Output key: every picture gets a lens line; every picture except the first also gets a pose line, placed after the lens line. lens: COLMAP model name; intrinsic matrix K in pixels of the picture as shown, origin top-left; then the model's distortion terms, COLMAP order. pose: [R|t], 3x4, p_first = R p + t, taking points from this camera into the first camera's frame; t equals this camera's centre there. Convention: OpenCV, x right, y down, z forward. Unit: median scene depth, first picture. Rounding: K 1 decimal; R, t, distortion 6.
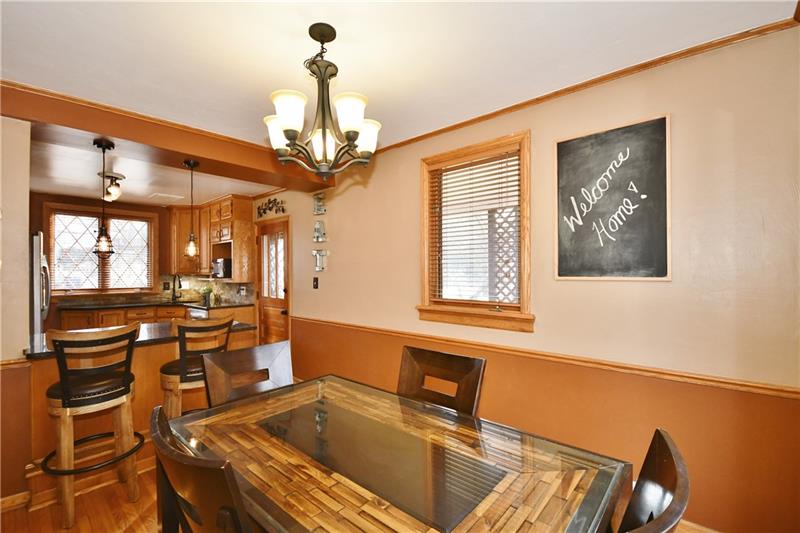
lens RADIAL K [[356.5, 0, 399.4], [0, 356.5, 271.7], [0, 0, 1]] dist [0.002240, -0.006310]
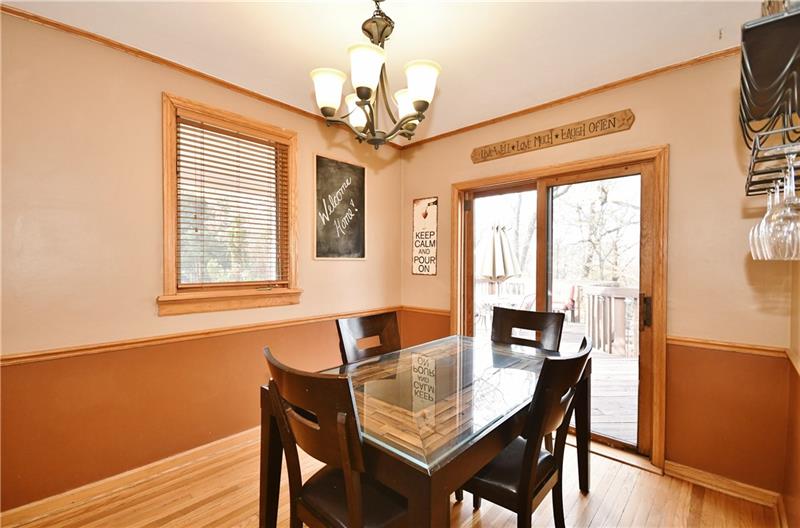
lens RADIAL K [[356.5, 0, 393.4], [0, 356.5, 266.3], [0, 0, 1]] dist [0.002240, -0.006310]
pose [[0.021170, -0.009273, 0.999733, -0.906513], [-0.007223, 0.999929, 0.009428, 0.034069], [-0.999750, -0.007420, 0.021101, 0.720685]]
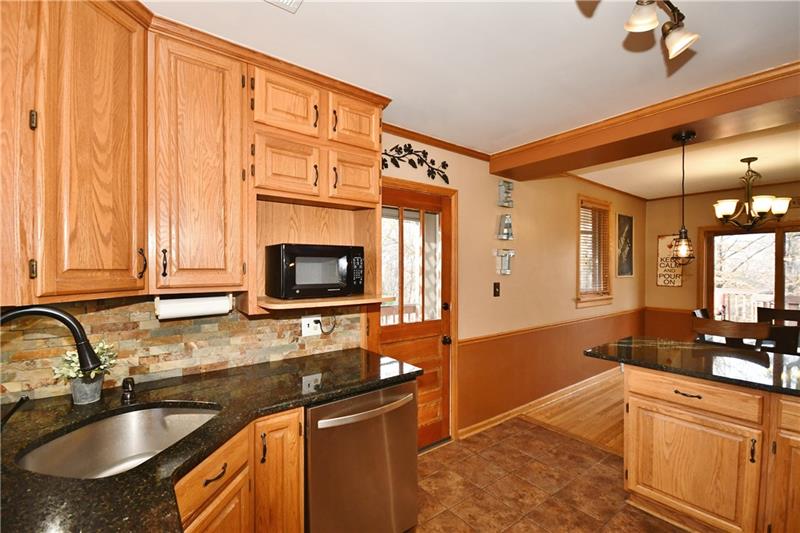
lens RADIAL K [[356.5, 0, 400.6], [0, 356.5, 268.9], [0, 0, 1]] dist [0.002240, -0.006310]
pose [[0.171376, -0.002163, 0.985203, -1.995999], [-0.004588, 0.999985, 0.002994, -0.030773], [-0.985195, -0.005033, 0.171364, 2.019520]]
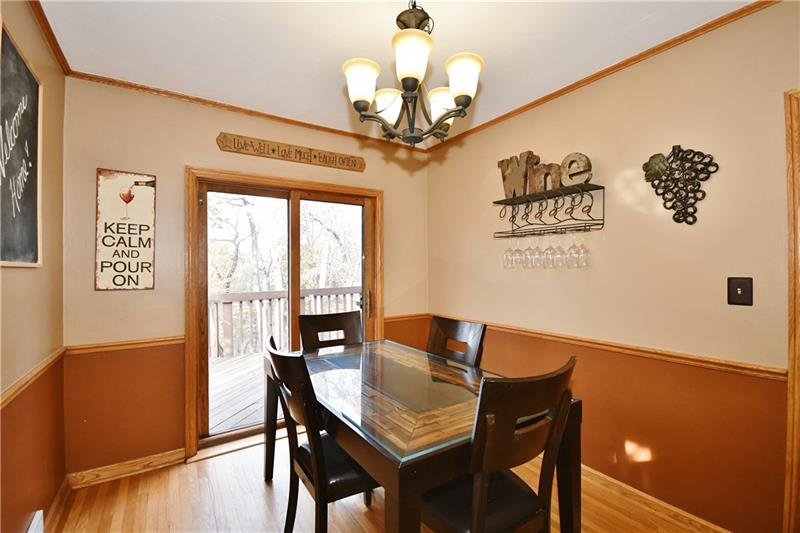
lens RADIAL K [[356.5, 0, 396.3], [0, 356.5, 269.6], [0, 0, 1]] dist [0.002240, -0.006310]
pose [[-0.968230, 0.006792, 0.249969, -0.305969], [0.006073, 0.999975, -0.003648, 0.036125], [-0.249988, -0.002014, -0.968247, 1.443267]]
